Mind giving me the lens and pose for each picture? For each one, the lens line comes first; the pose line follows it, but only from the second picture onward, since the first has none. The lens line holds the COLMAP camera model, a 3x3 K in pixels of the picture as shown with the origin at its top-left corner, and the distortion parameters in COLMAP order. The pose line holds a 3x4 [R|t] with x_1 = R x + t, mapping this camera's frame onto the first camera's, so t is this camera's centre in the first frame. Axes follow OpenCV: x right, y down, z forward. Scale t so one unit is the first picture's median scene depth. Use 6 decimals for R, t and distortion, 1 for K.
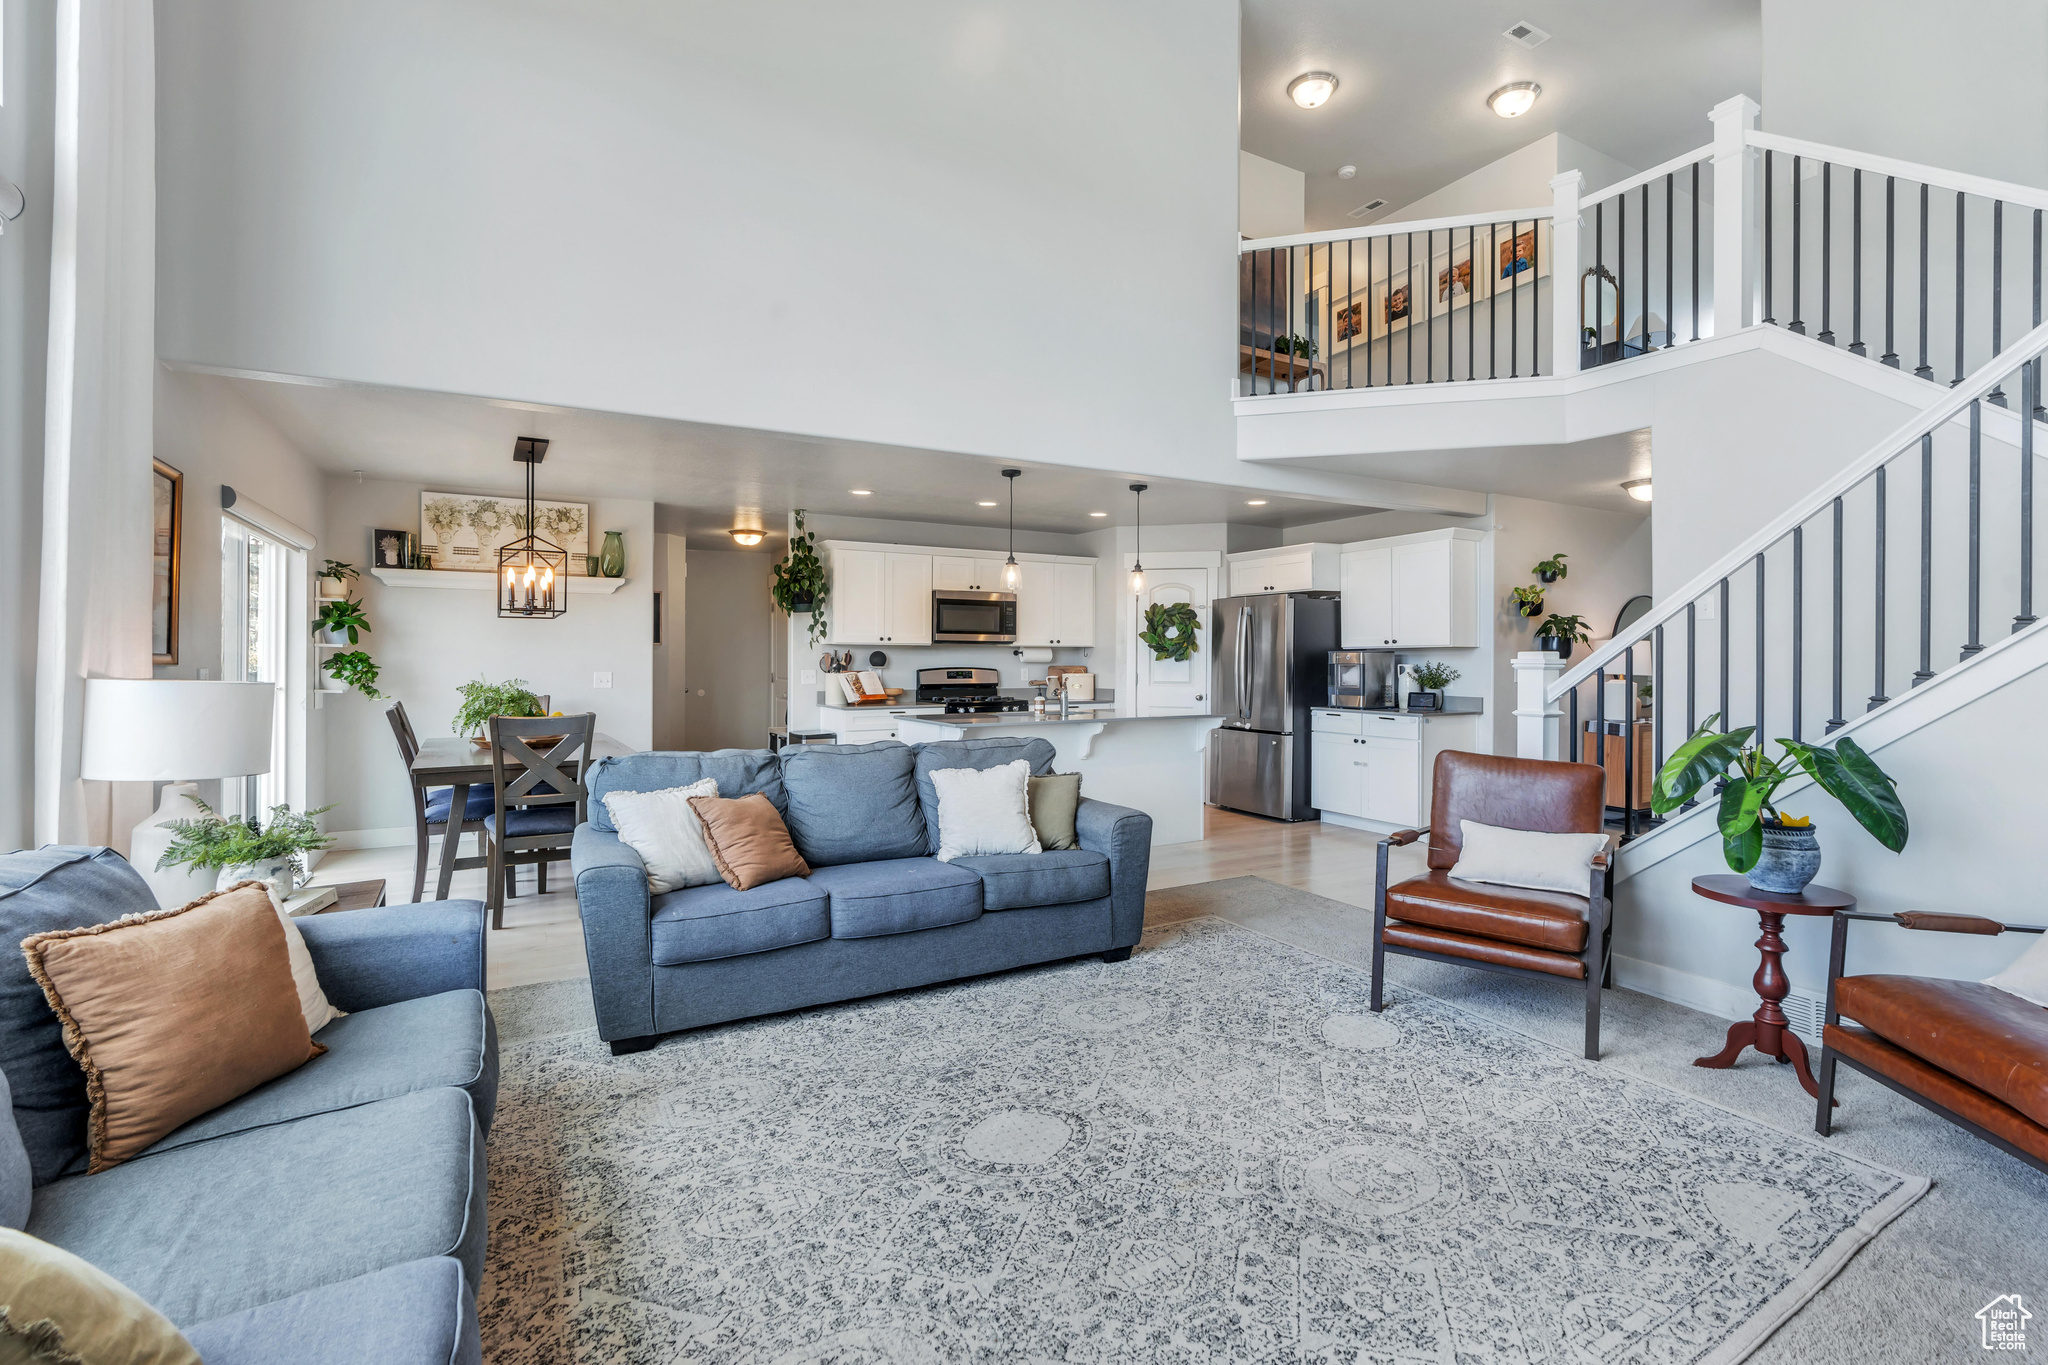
lens RADIAL K [[919.0, 0, 1045.1], [0, 919.0, 655.3], [0, 0, 1]] dist [-0.002902, -0.000164]
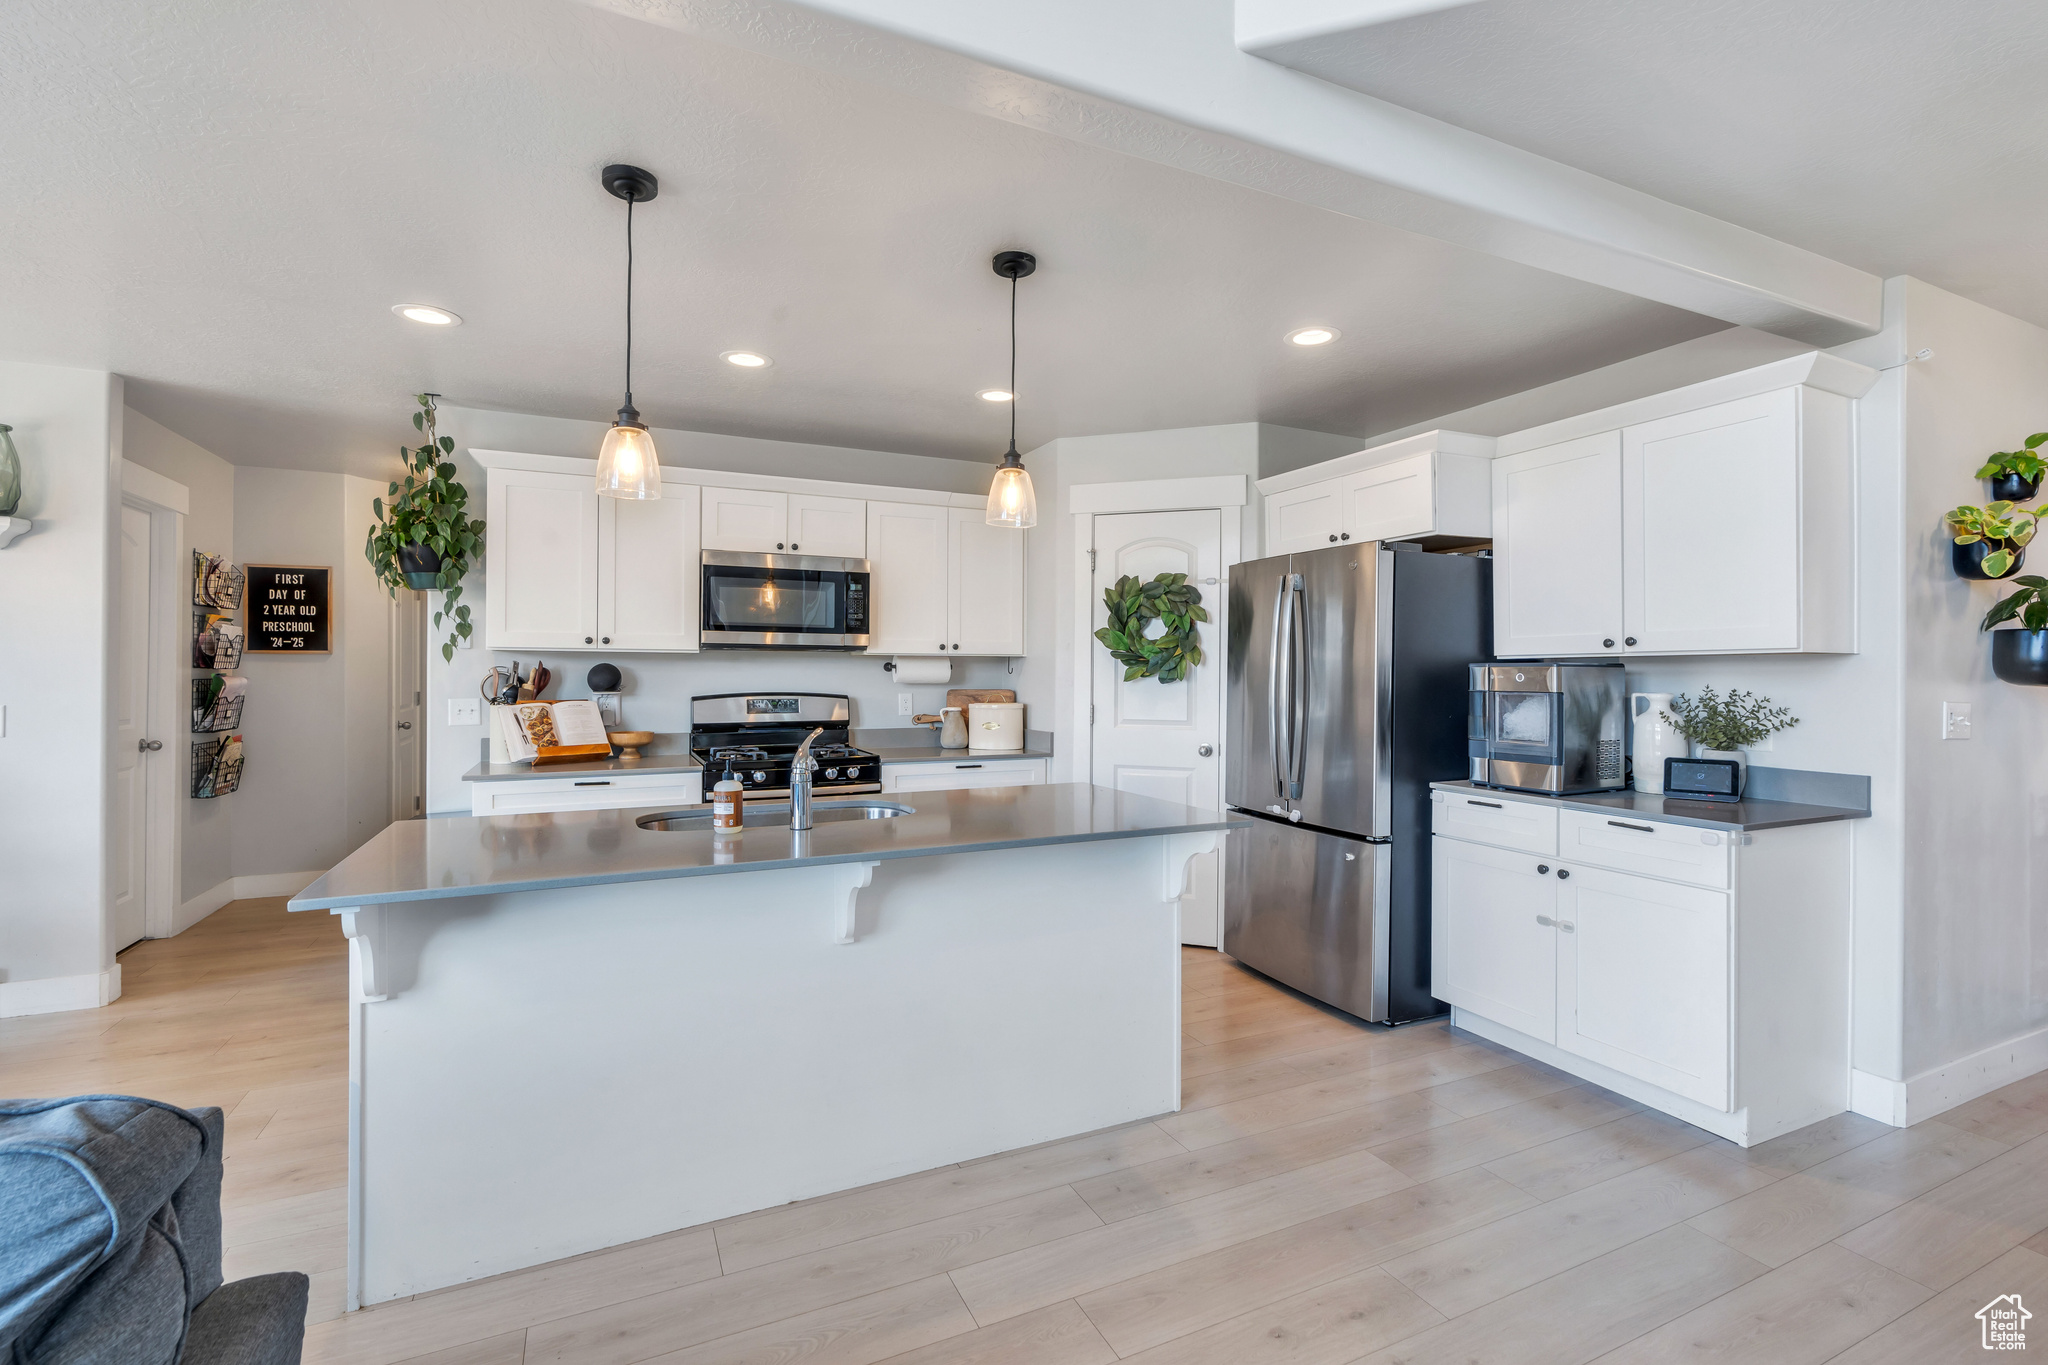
lens RADIAL K [[924.4, 0, 1032.0], [0, 924.4, 671.1], [0, 0, 1]] dist [-0.003669, 0.000546]
pose [[0.996551, 0.000876, -0.082978, 0.117977], [-0.000725, 0.999998, 0.001845, -0.001302], [0.082979, -0.001779, 0.996550, 0.481362]]
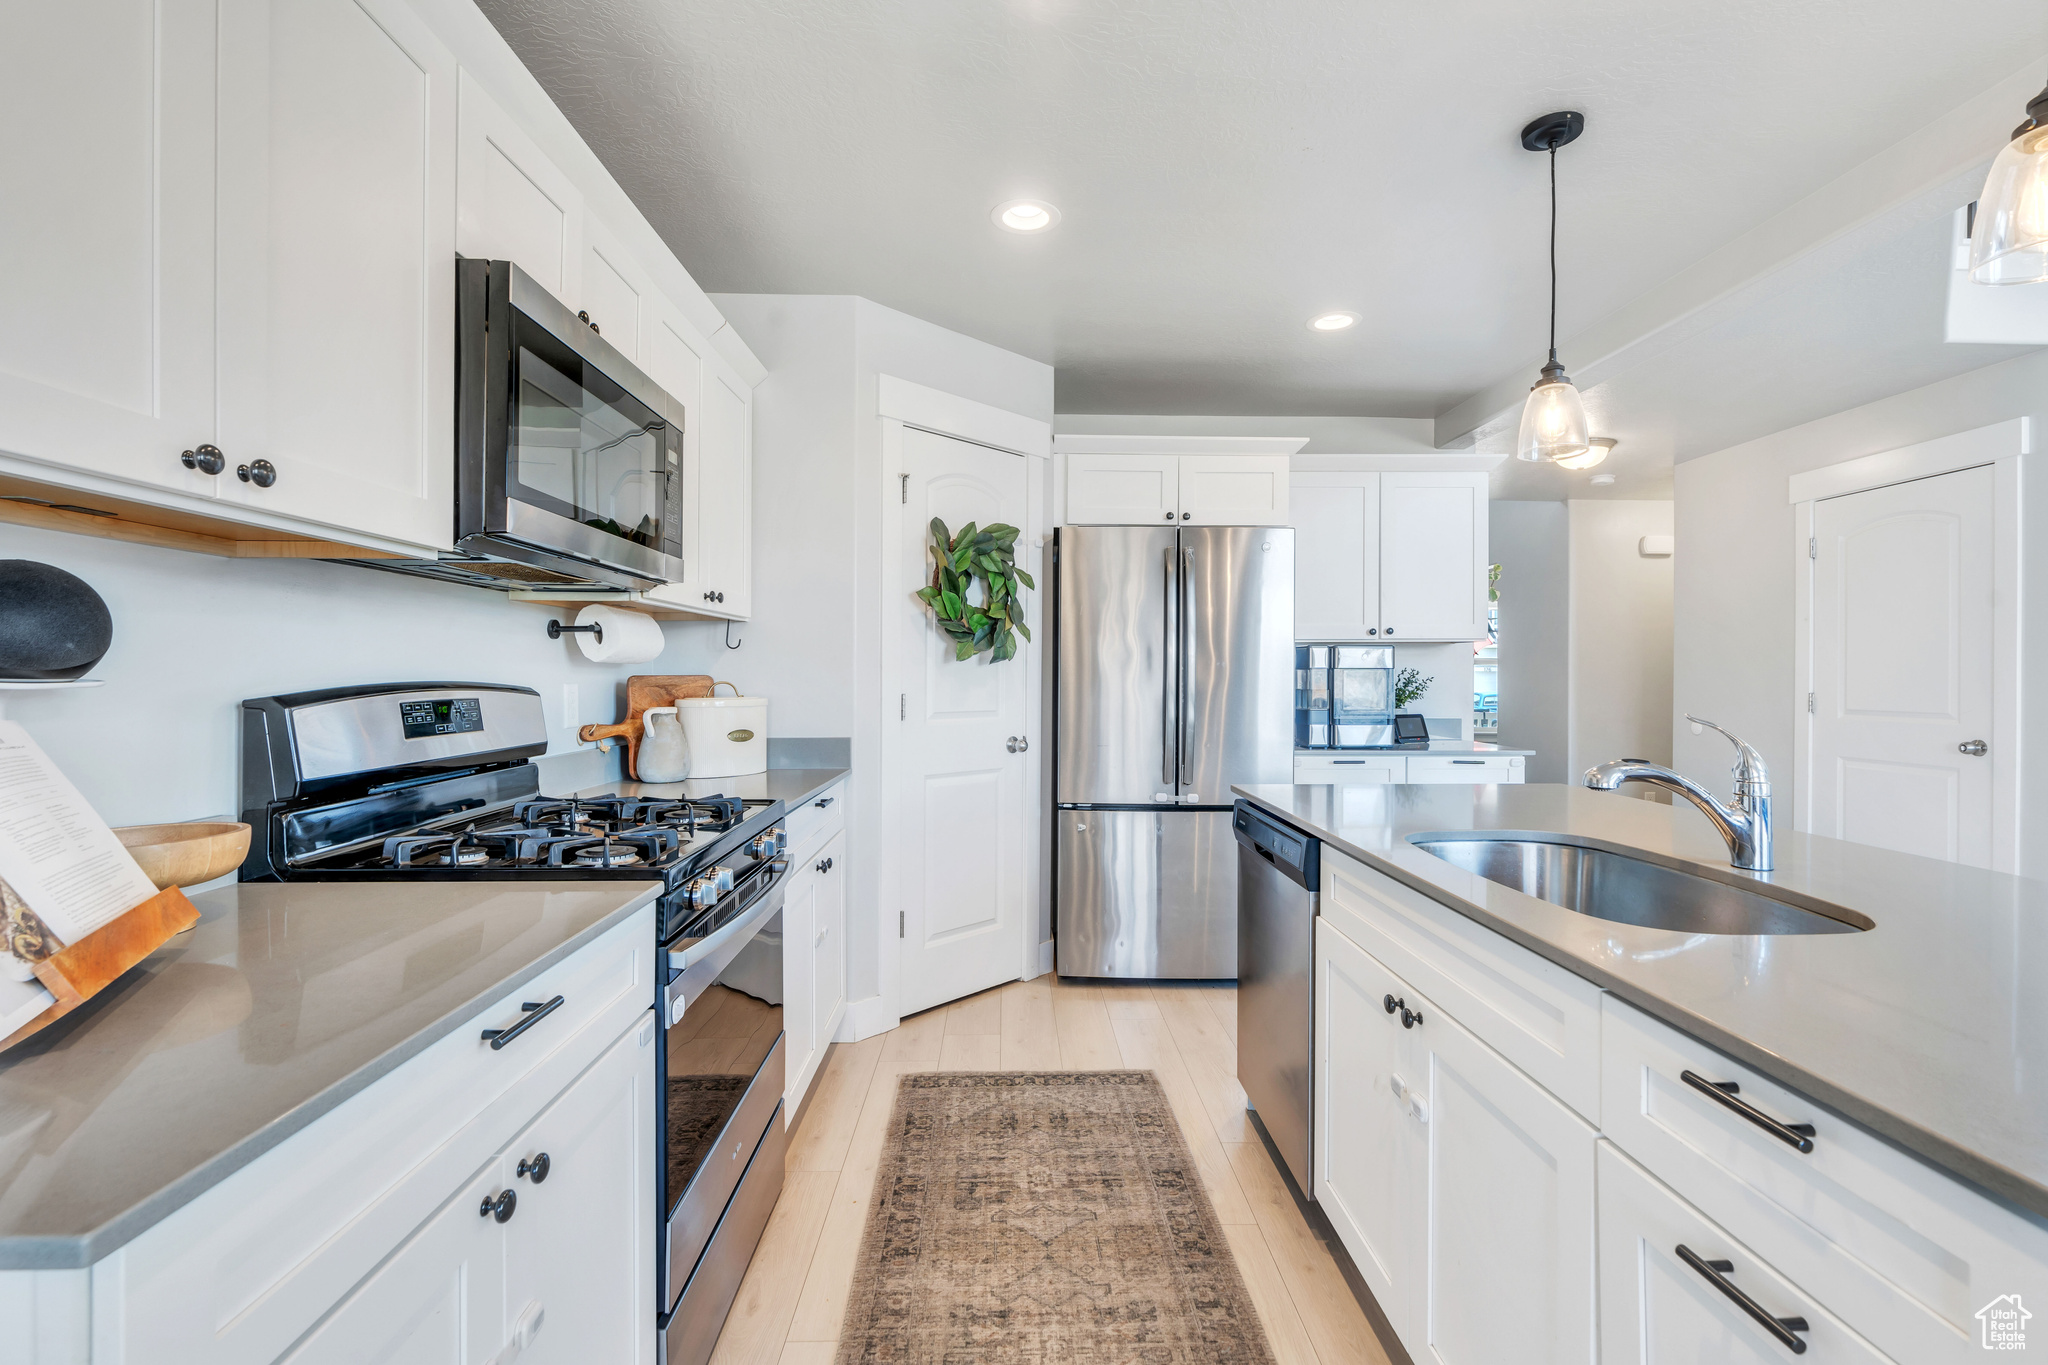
lens RADIAL K [[924.4, 0, 1032.0], [0, 924.4, 671.1], [0, 0, 1]] dist [-0.003669, 0.000546]
pose [[0.470466, 0.001595, 0.882417, -0.233449], [-0.004322, 0.999991, 0.000496, 0.010501], [-0.882408, -0.004047, 0.470468, 0.827326]]
